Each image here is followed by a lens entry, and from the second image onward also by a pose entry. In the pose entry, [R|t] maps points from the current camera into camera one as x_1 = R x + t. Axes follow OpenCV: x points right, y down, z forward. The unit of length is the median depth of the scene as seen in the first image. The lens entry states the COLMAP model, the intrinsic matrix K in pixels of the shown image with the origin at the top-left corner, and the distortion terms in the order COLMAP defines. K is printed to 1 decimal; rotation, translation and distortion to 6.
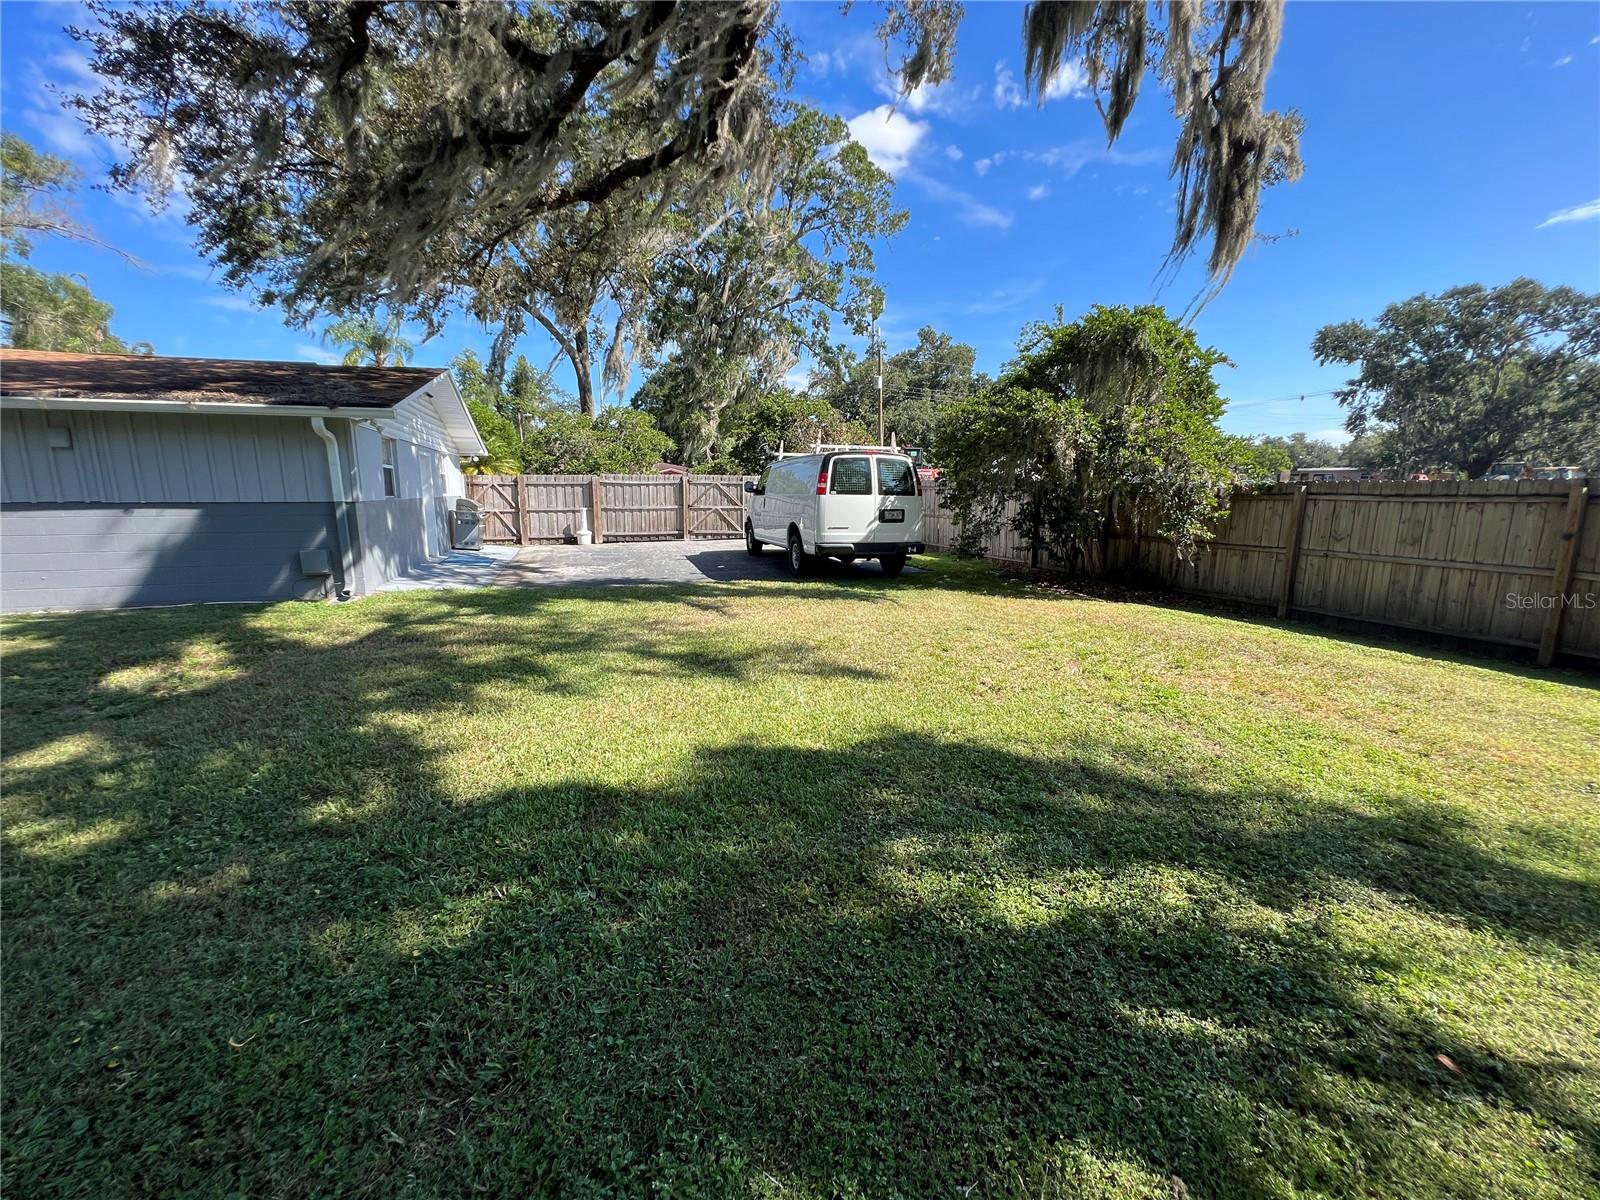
lens RADIAL K [[640.0, 0, 800.8], [0, 640.0, 596.6], [0, 0, 1]] dist [-0.002544, 0.000805]
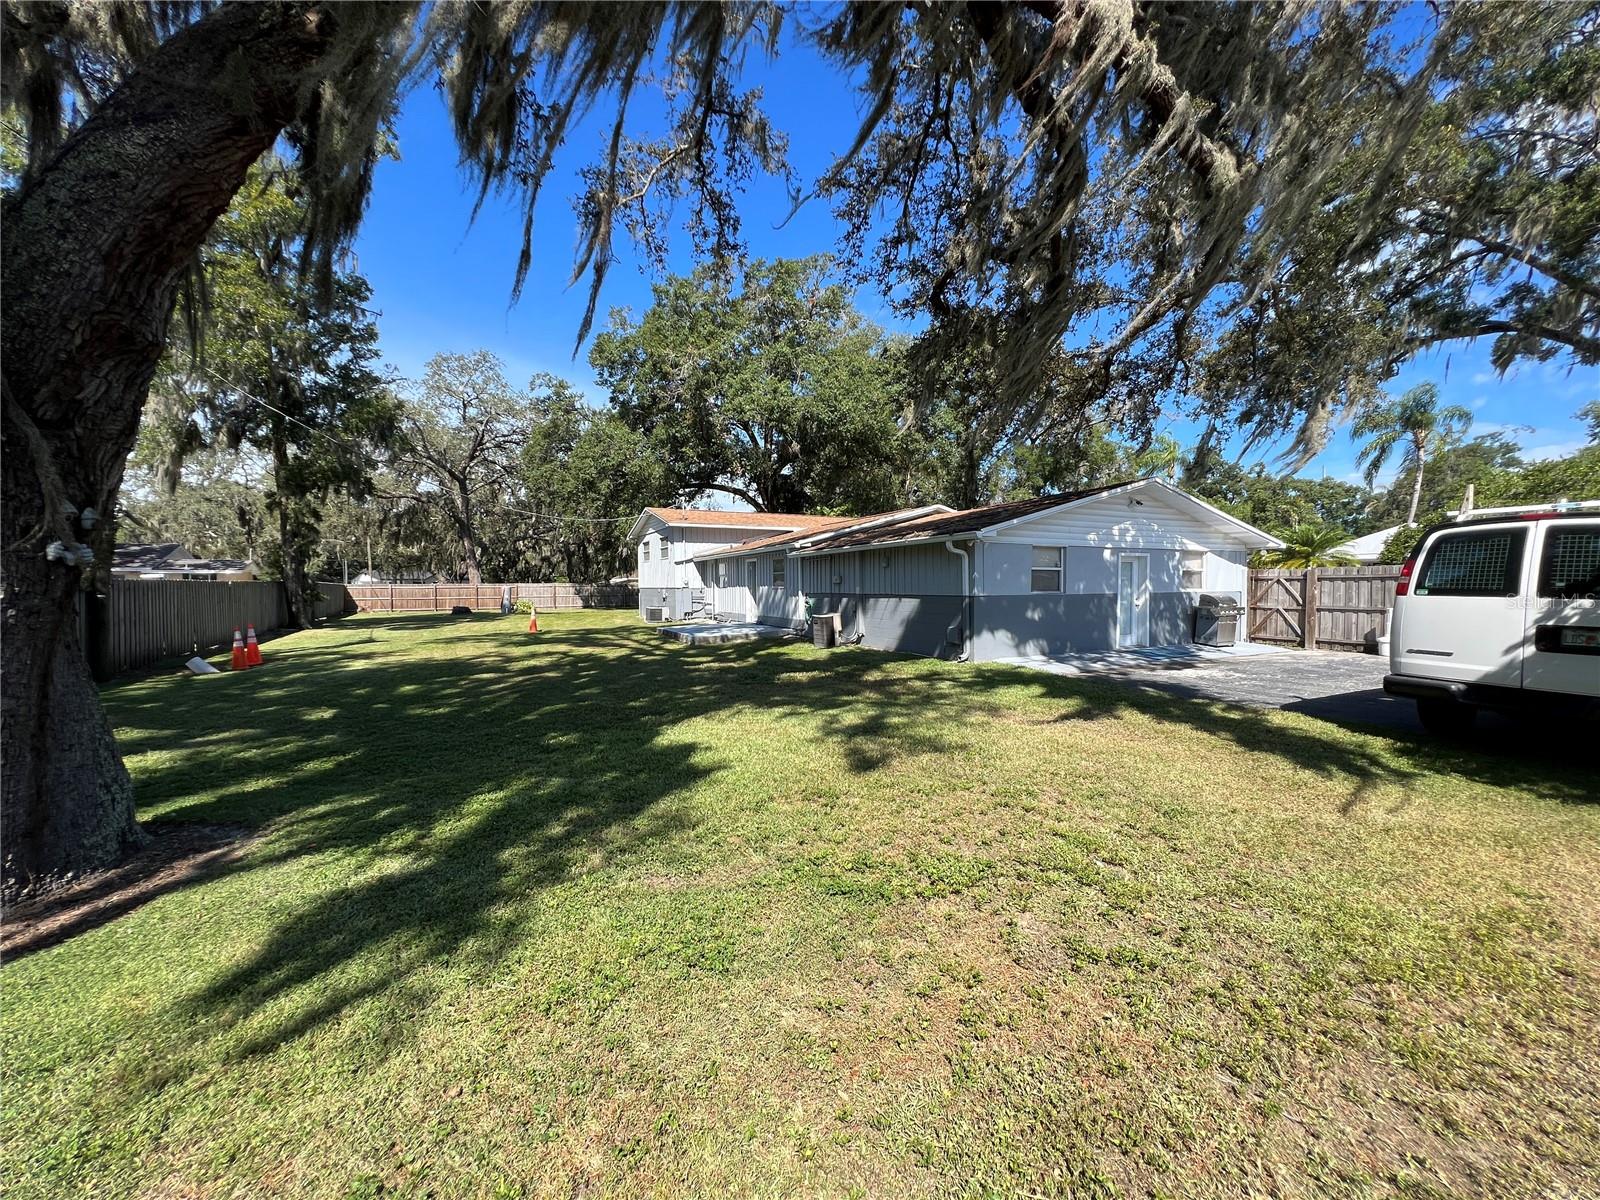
lens RADIAL K [[640.0, 0, 806.5], [0, 640.0, 598.0], [0, 0, 1]] dist [-0.002544, 0.000805]
pose [[0.140866, 0.017508, -0.989874, 0.315800], [-0.155884, 0.987764, -0.004713, -0.037099], [0.977679, 0.154970, 0.141872, 0.204118]]
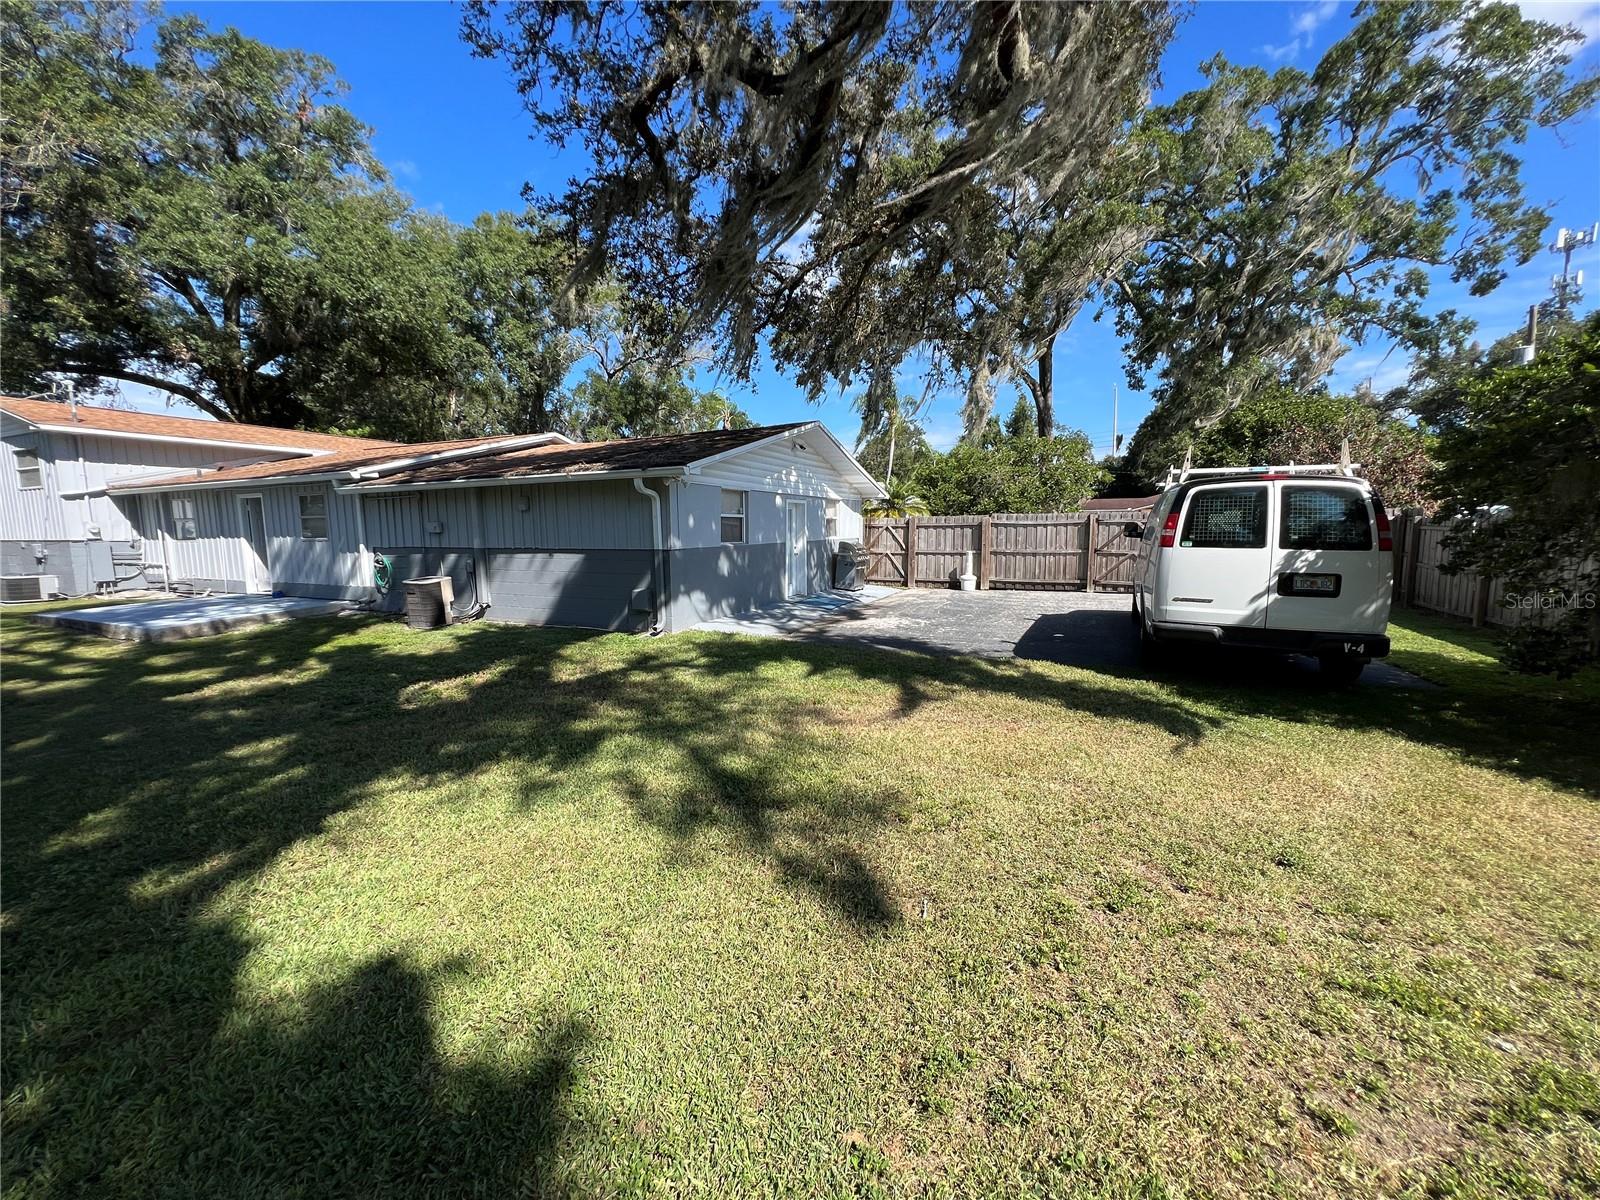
lens RADIAL K [[640.0, 0, 801.3], [0, 640.0, 598.9], [0, 0, 1]] dist [-0.002544, 0.000805]
pose [[0.729220, 0.069996, -0.680690, 0.117844], [-0.103015, 0.994647, -0.008079, -0.036299], [0.676481, 0.076013, 0.732527, 0.158987]]
